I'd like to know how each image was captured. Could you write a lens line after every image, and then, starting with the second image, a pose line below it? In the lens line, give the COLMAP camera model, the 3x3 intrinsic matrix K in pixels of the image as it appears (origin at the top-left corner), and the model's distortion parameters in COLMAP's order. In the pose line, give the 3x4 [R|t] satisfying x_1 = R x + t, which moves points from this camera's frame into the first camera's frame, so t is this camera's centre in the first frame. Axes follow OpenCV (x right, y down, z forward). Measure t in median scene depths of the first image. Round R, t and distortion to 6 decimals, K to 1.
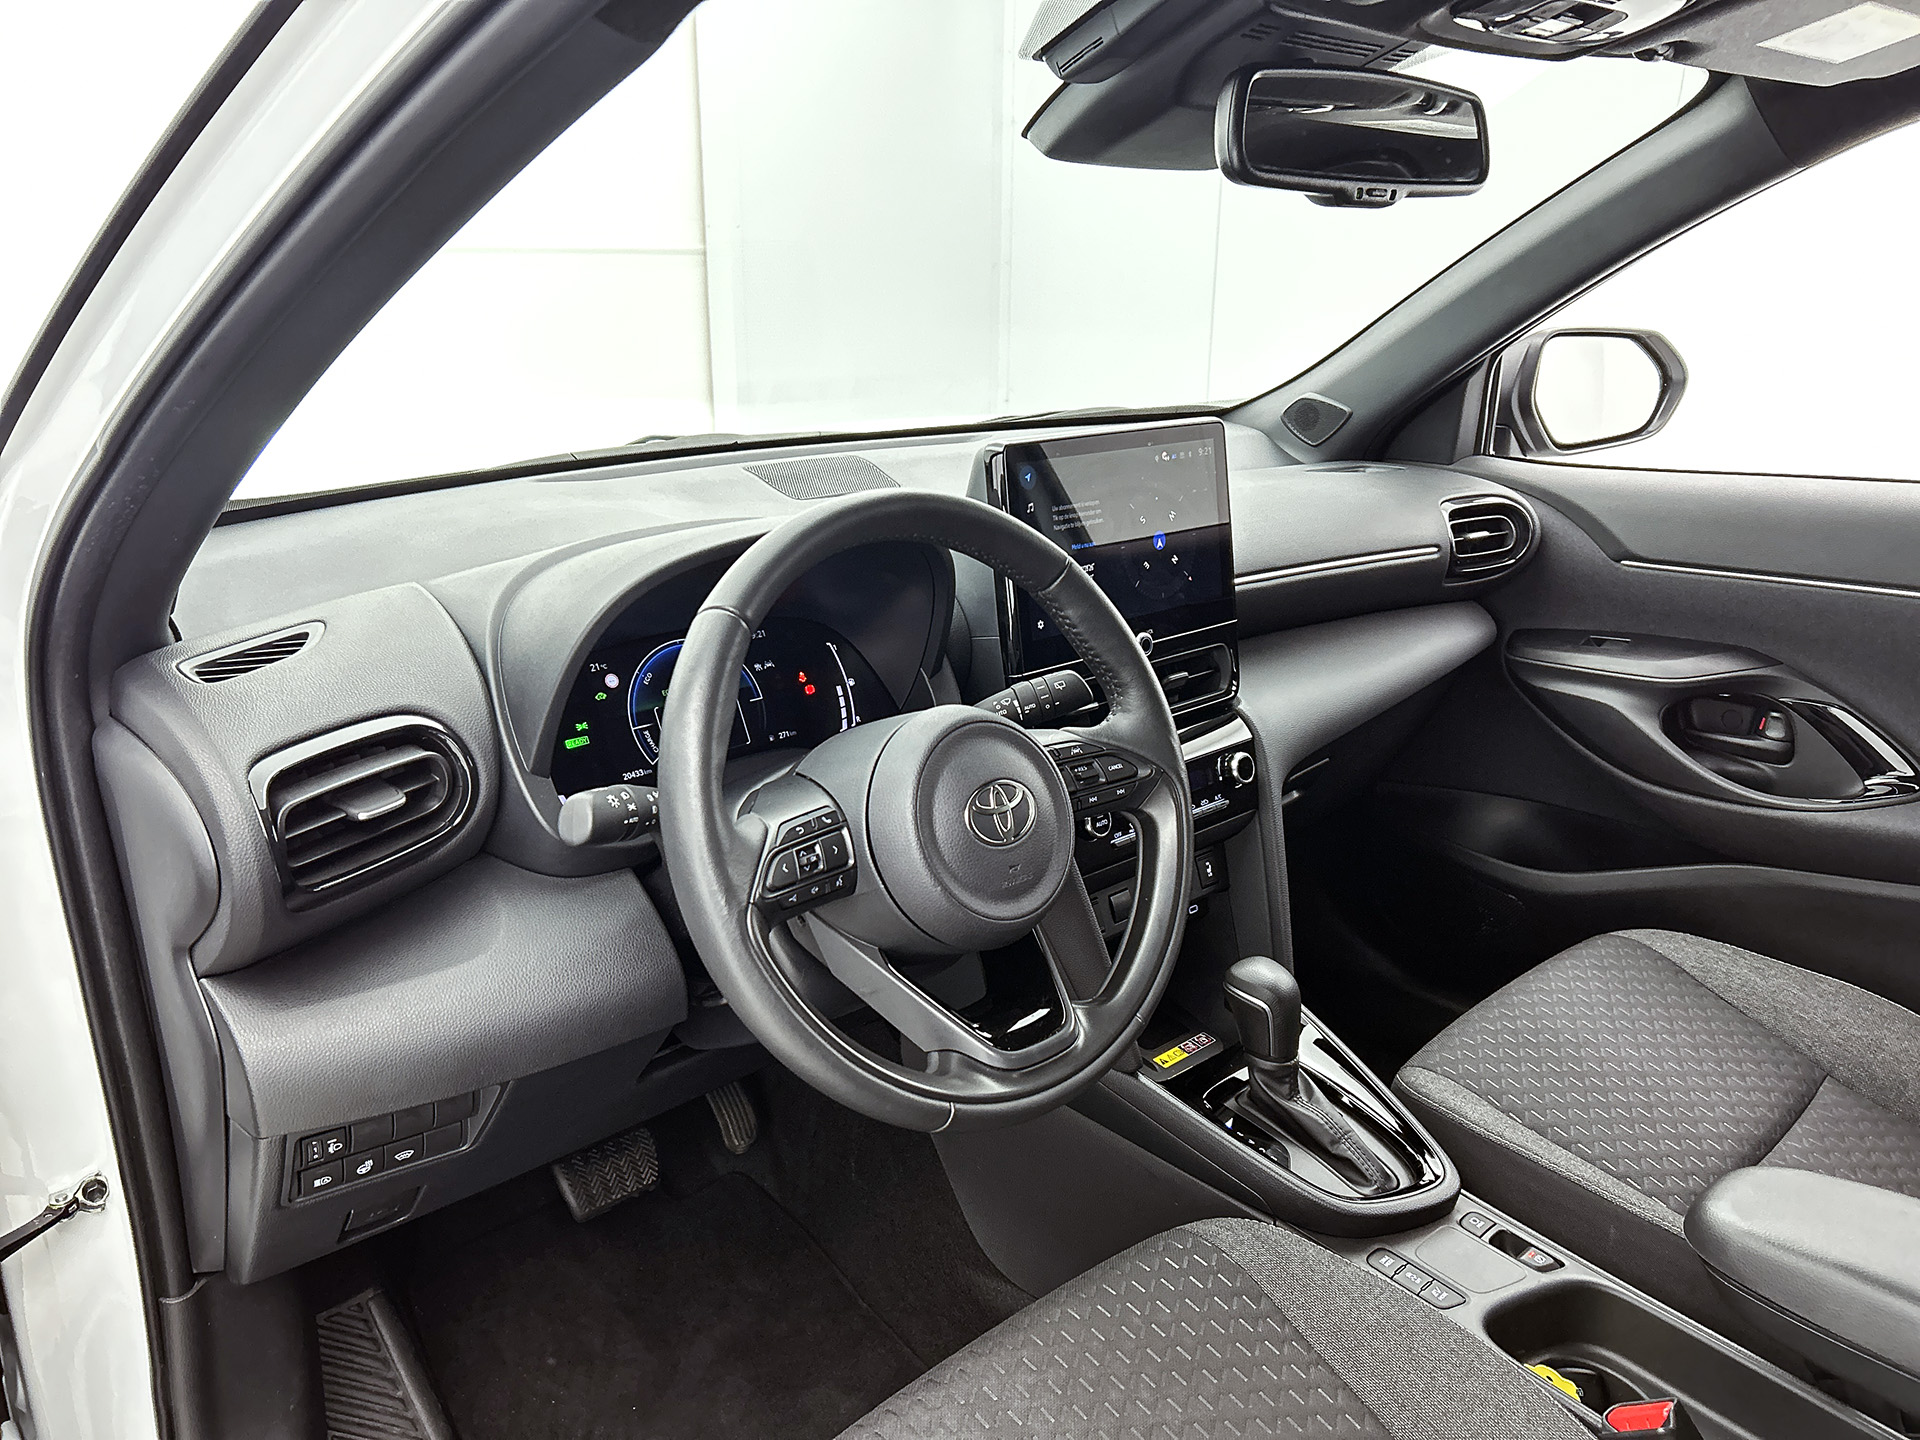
lens RADIAL K [[1465.7, 0, 963.6], [0, 1465.7, 741.9], [0, 0, 1]] dist [0.053601, -0.076850]
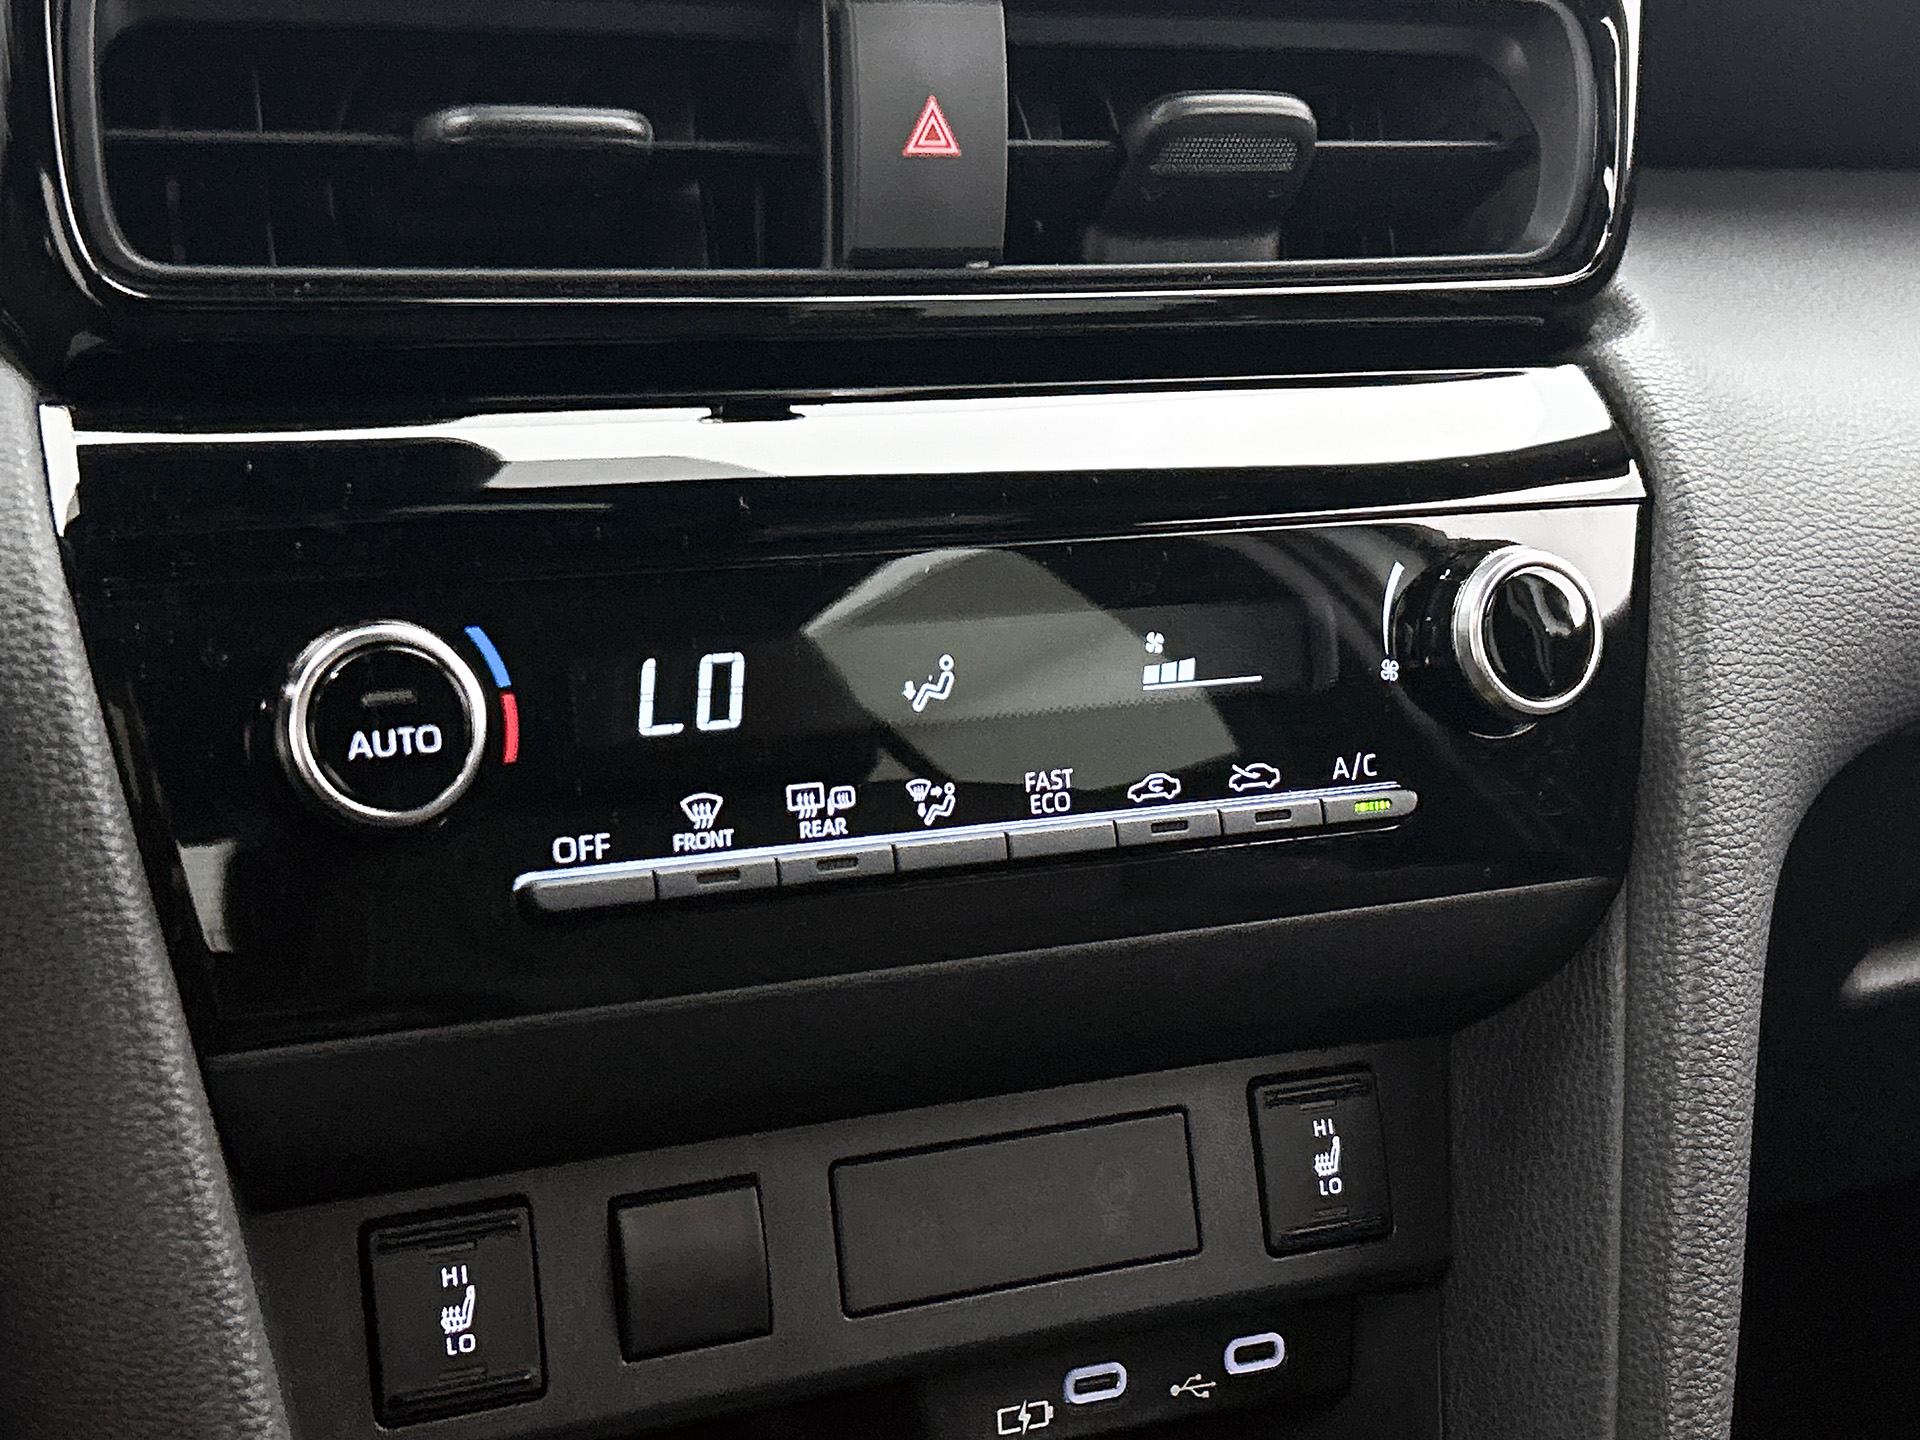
lens RADIAL K [[3018.0, 0, 953.8], [0, 3018.0, 734.4], [0, 0, 1]] dist [0.126288, 0.000000]
pose [[0.961387, 0.126454, -0.244426, 0.218483], [-0.135952, 0.990464, -0.022317, 0.048935], [0.239273, 0.054686, 0.969411, 0.623522]]
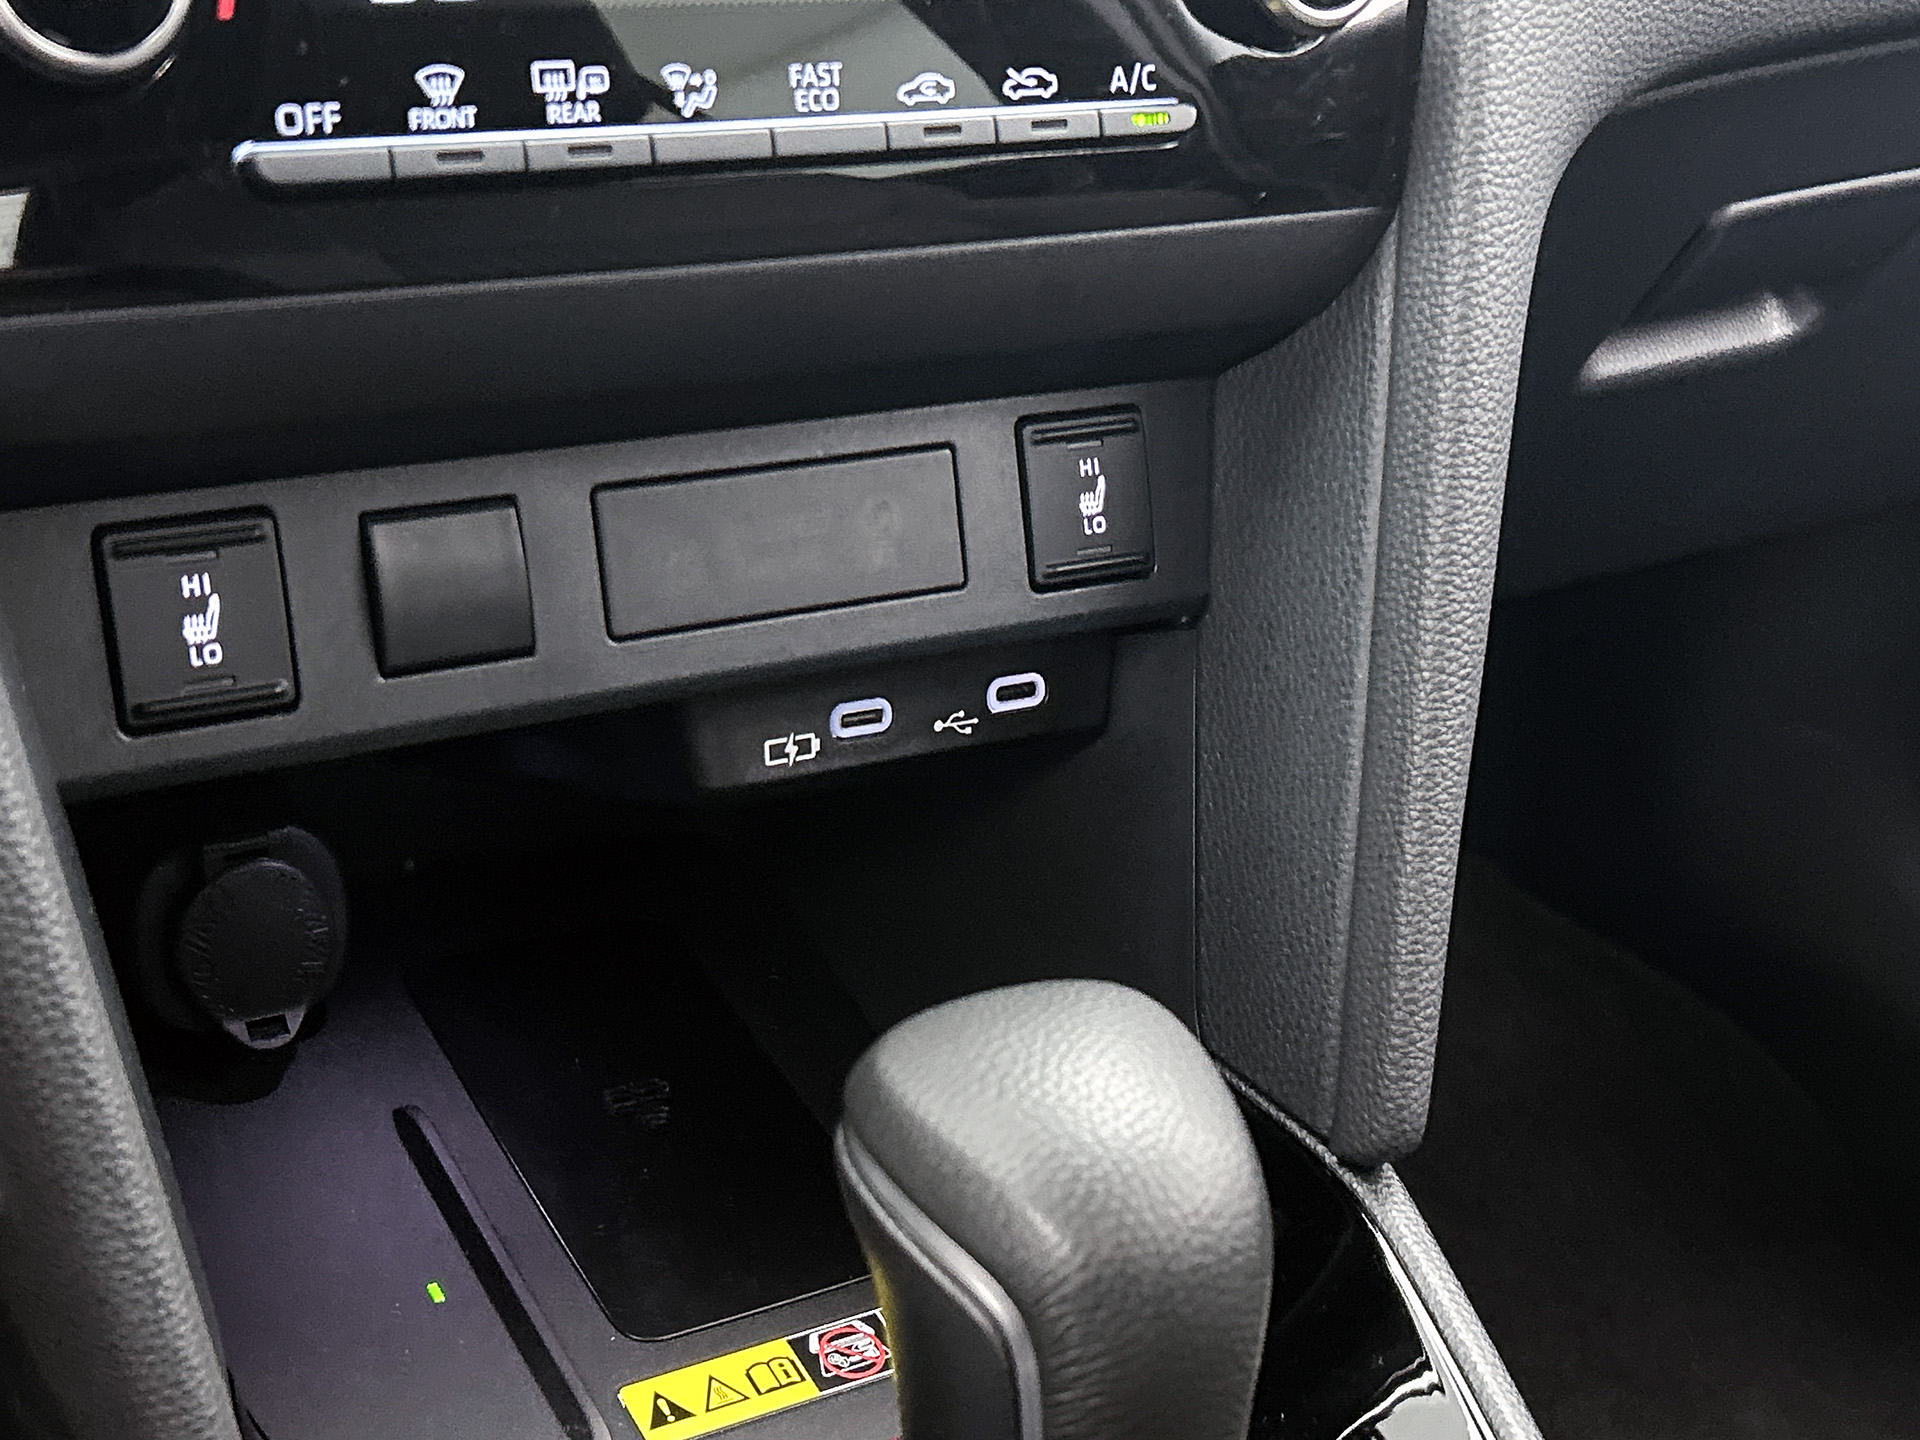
lens RADIAL K [[2718.7, 0, 954.3], [0, 2718.7, 735.7], [0, 0, 1]] dist [0.077826, 0.000000]
pose [[0.975694, 0.166611, -0.142343, 0.213838], [-0.146577, 0.979061, 0.141262, 0.071965], [0.162898, -0.116965, 0.979685, 0.666635]]
